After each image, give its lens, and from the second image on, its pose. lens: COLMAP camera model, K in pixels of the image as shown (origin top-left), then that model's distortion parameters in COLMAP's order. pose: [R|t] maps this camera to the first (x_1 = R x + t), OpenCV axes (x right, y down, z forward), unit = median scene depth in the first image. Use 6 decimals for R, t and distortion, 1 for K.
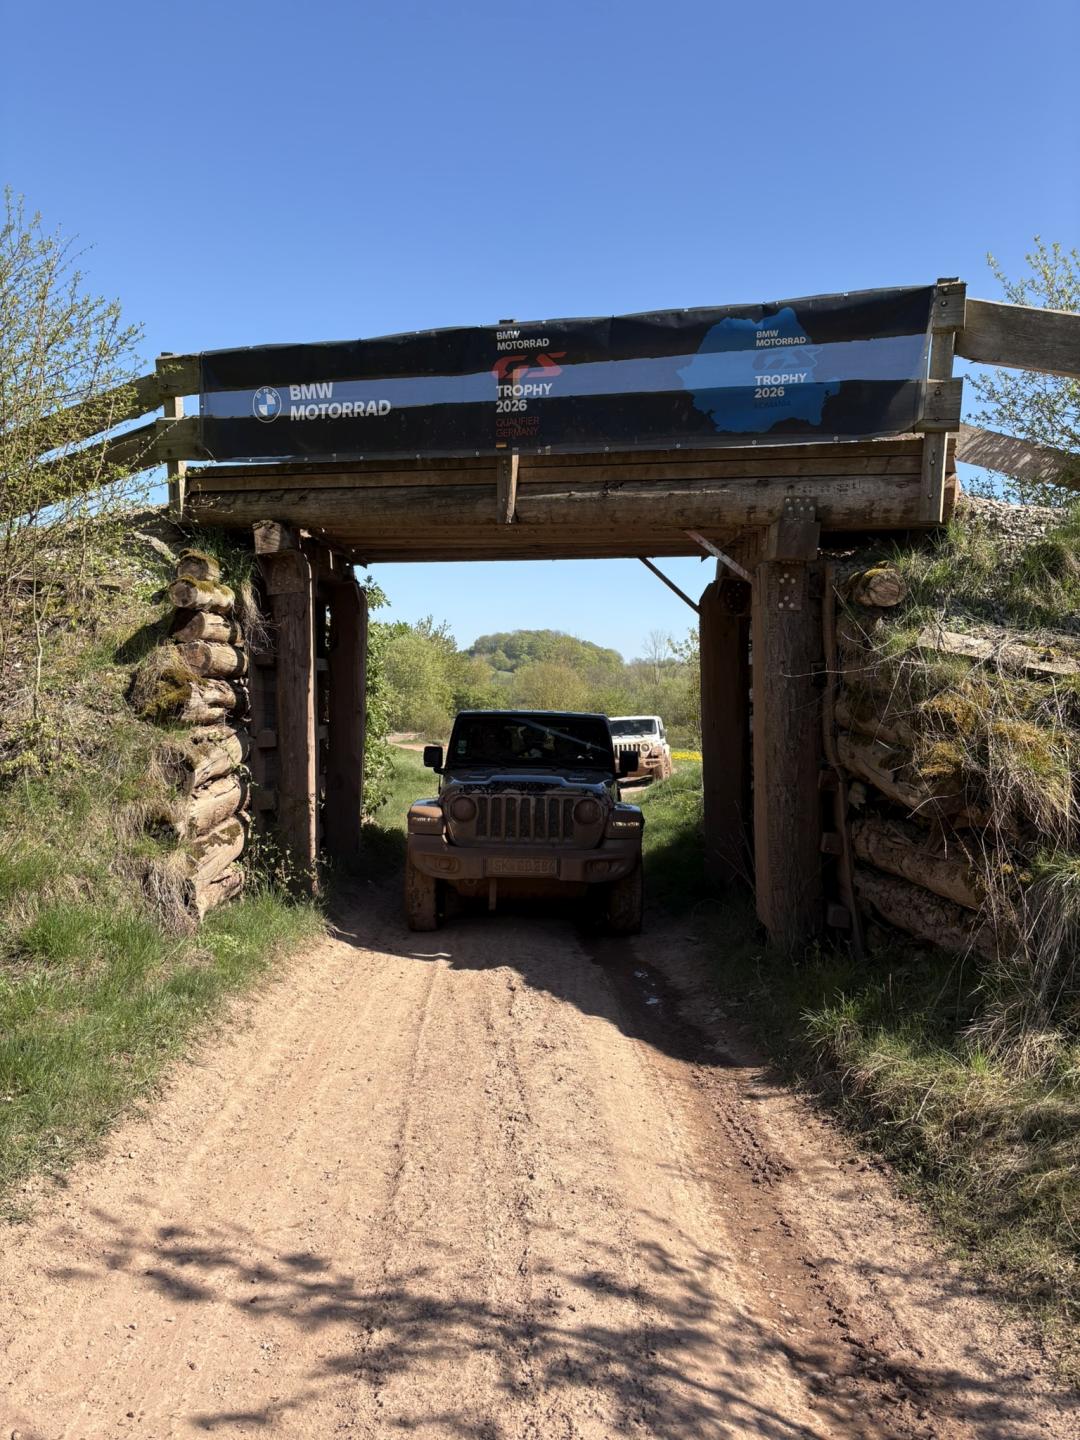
lens RADIAL K [[1096.5, 0, 538.9], [0, 1096.5, 722.3], [0, 0, 1]] dist [-0.000727, -0.025872]
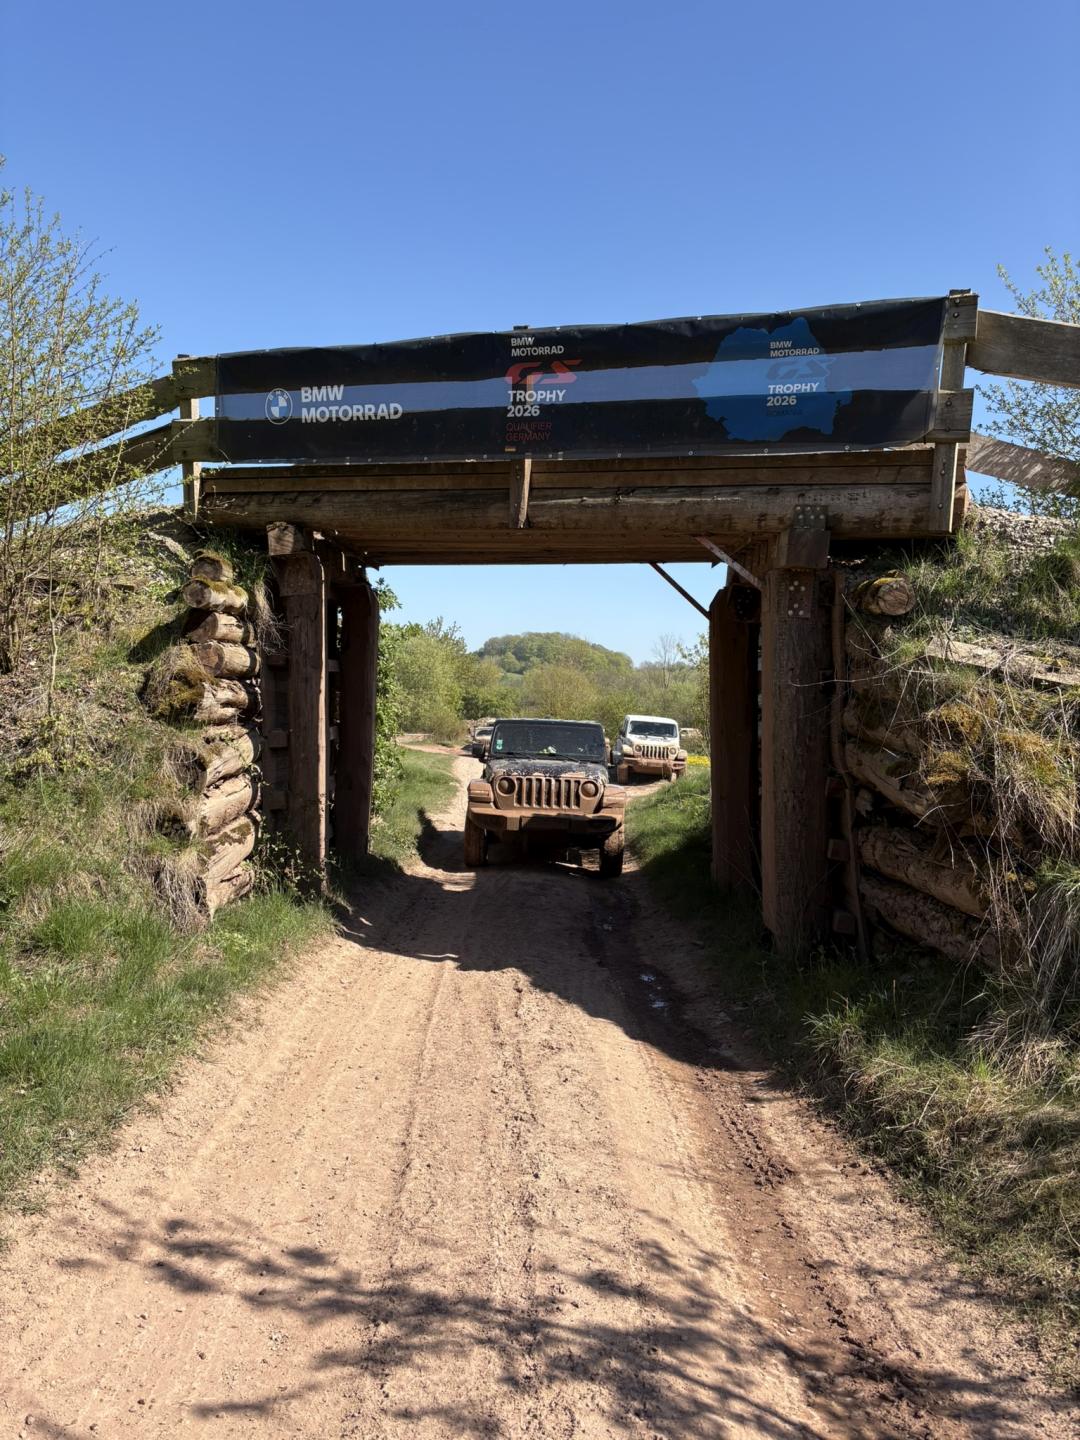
lens RADIAL K [[1096.5, 0, 541.1], [0, 1096.5, 722.5], [0, 0, 1]] dist [-0.000727, -0.025872]
pose [[0.999912, 0.011911, -0.005898, -0.000875], [-0.011923, 0.999927, -0.002101, -0.001147], [0.005872, 0.002171, 0.999980, -0.007886]]
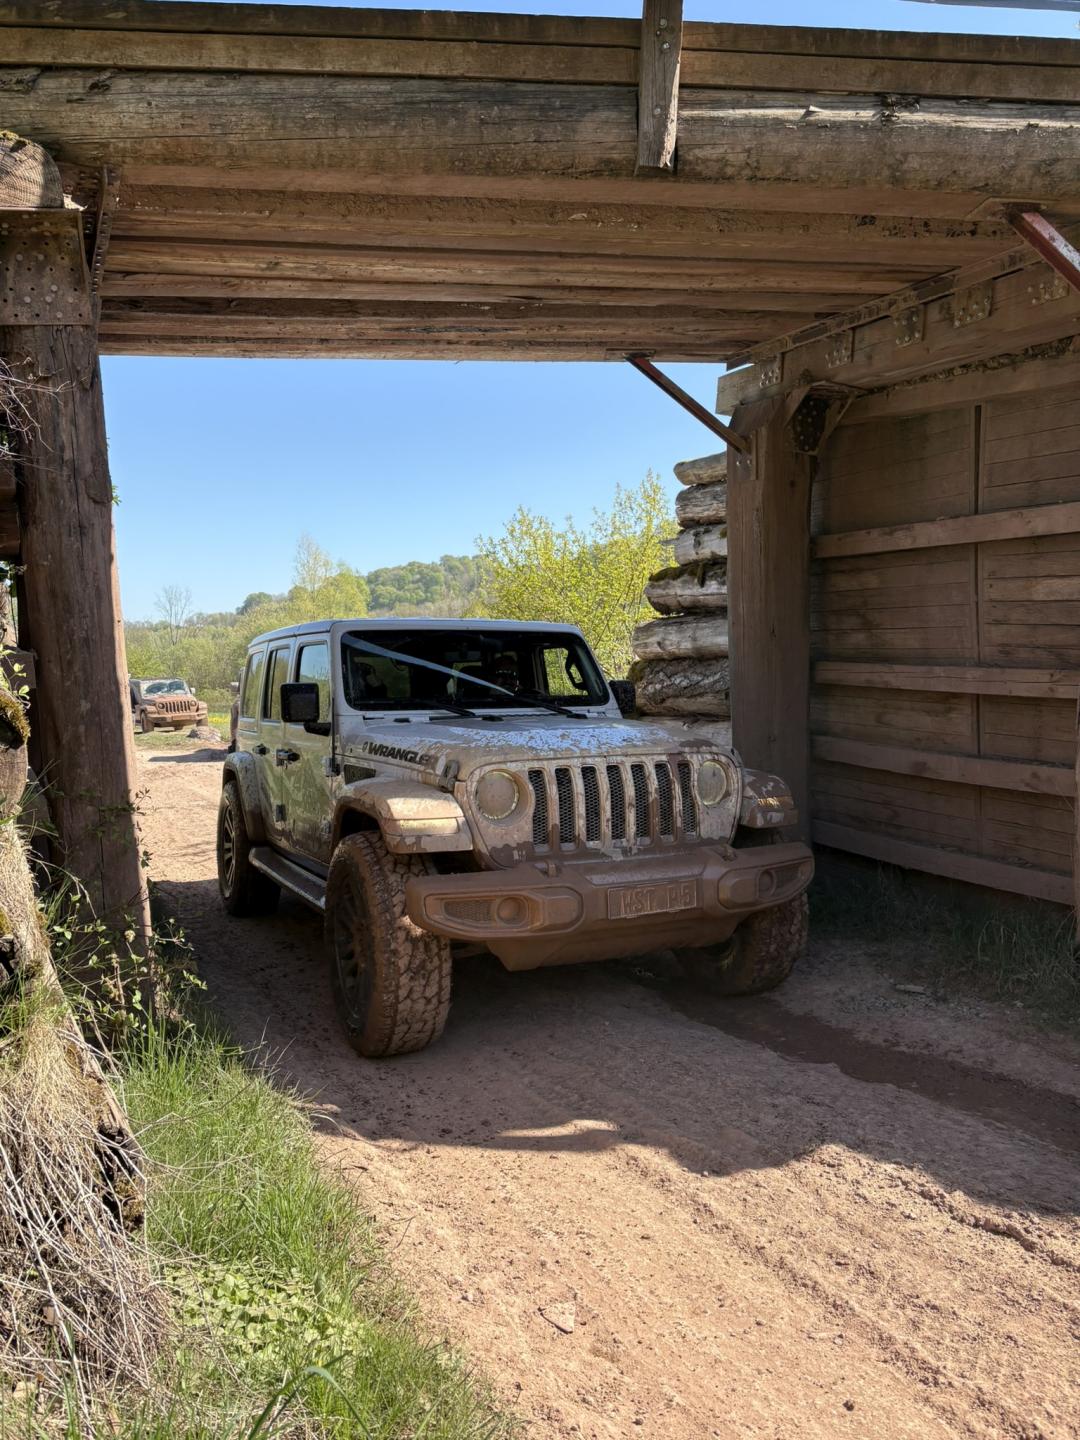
lens RADIAL K [[1096.5, 0, 537.3], [0, 1096.5, 733.4], [0, 0, 1]] dist [-0.000727, -0.025872]
pose [[0.896727, -0.059458, 0.438573, -0.345063], [0.040540, 0.997804, 0.052384, 0.033962], [-0.440724, -0.029194, 0.897168, 0.721243]]
